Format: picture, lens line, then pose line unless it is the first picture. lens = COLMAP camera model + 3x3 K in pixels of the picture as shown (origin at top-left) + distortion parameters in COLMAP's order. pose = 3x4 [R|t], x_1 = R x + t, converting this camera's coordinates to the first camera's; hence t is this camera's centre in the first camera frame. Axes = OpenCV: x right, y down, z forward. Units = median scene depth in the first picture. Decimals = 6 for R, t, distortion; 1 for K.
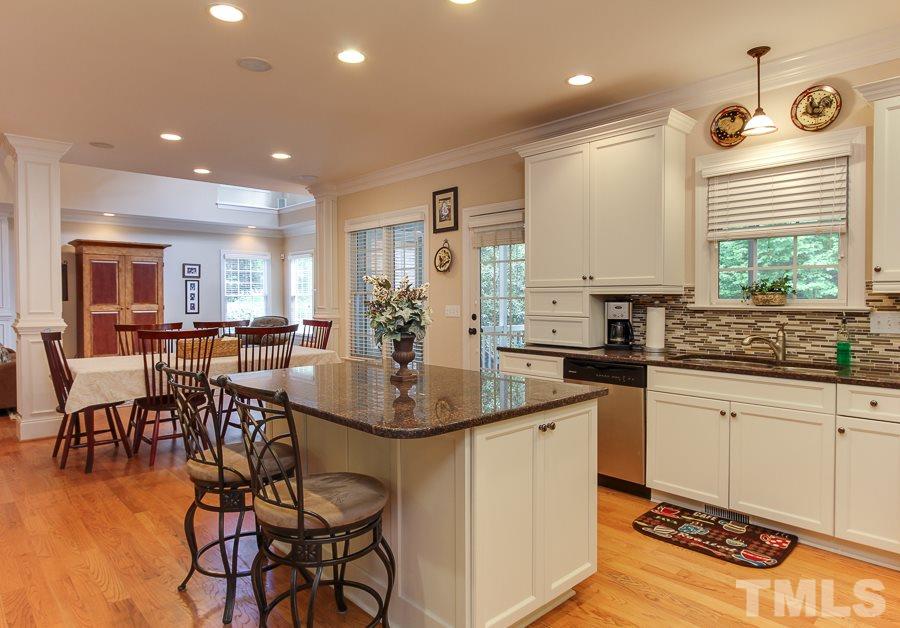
lens RADIAL K [[566.0, 0, 446.9], [0, 566.0, 310.2], [0, 0, 1]] dist [0.004021, 0.000860]
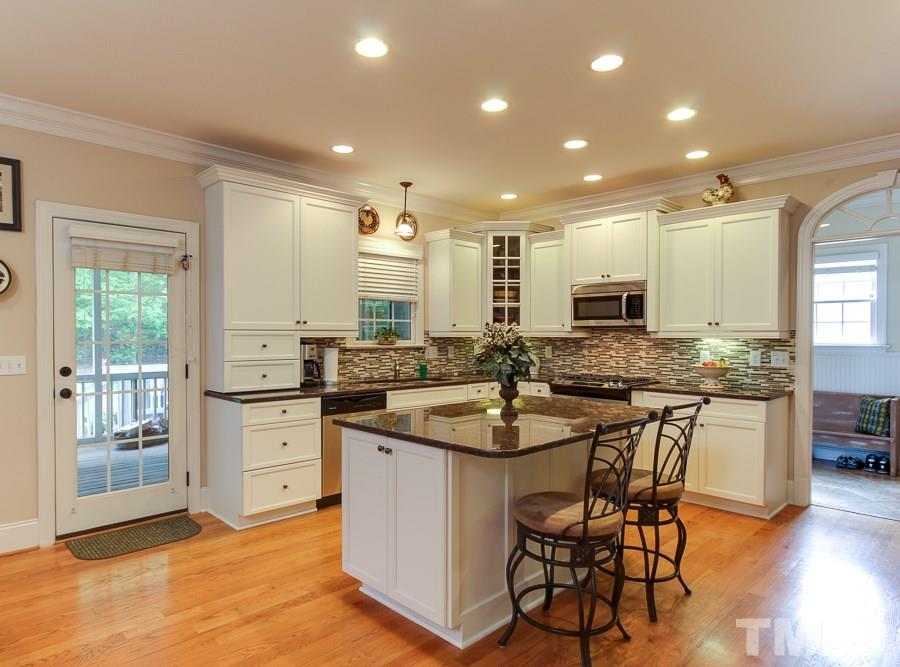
lens RADIAL K [[537.5, 0, 443.0], [0, 537.5, 339.9], [0, 0, 1]] dist [-0.009913, -0.001584]
pose [[-0.028710, -0.008441, 0.999552, -0.785494], [0.022033, 0.999716, 0.009075, -0.027494], [-0.999345, 0.022284, -0.028516, 0.777529]]
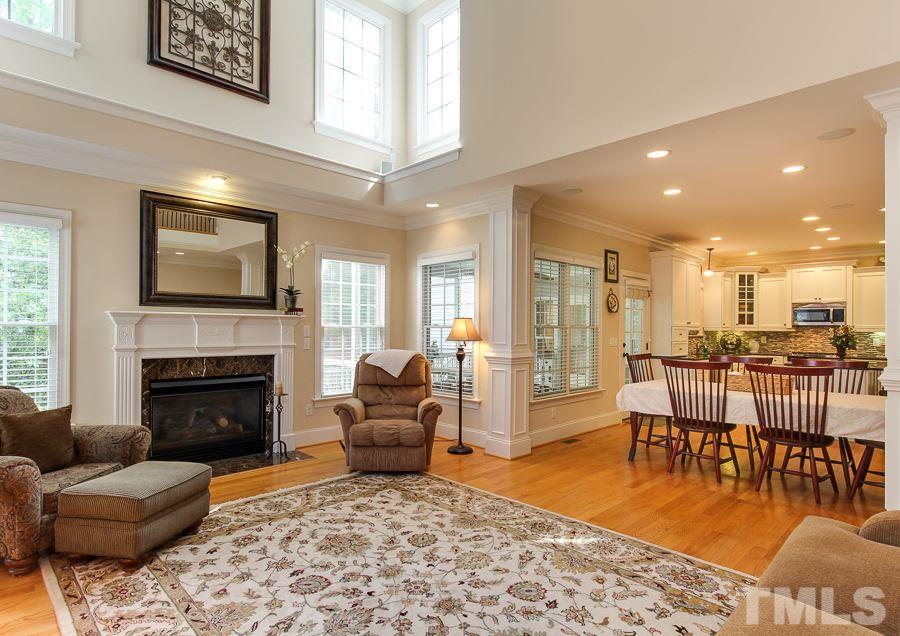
lens RADIAL K [[496.3, 0, 444.3], [0, 496.3, 324.9], [0, 0, 1]] dist [-0.006646, 0.000753]
pose [[-0.026104, 0.010396, 0.999605, -1.633347], [0.016132, 0.999820, -0.009977, -0.046107], [-0.999529, 0.015865, -0.026267, 2.008501]]
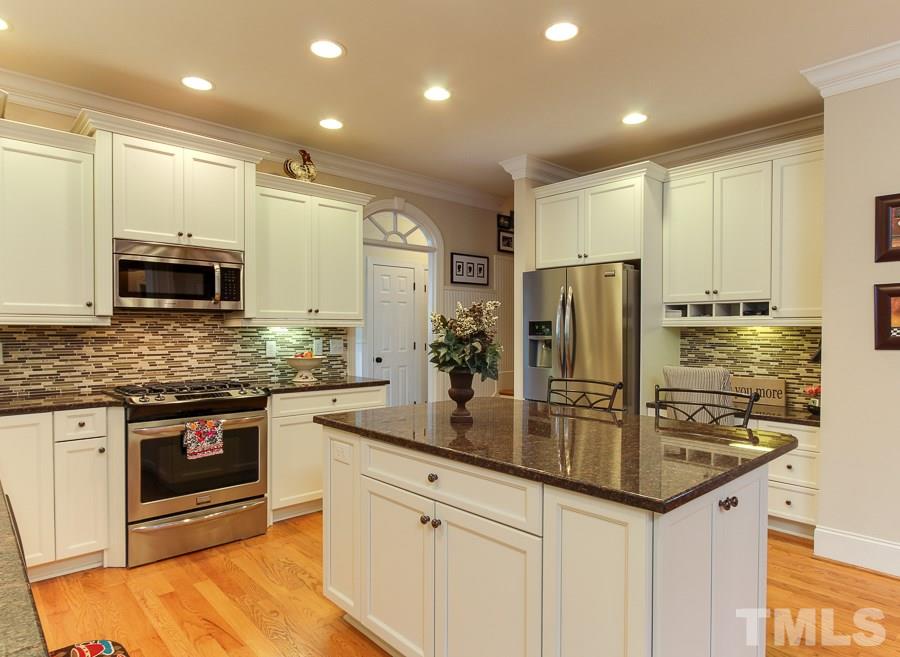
lens RADIAL K [[536.5, 0, 446.7], [0, 536.5, 334.1], [0, 0, 1]] dist [0.003264, 0.000965]
pose [[-0.999925, 0.003832, 0.011610, 0.007185], [0.004155, 0.999601, 0.027929, -0.021846], [-0.011499, 0.027975, -0.999542, 1.189649]]
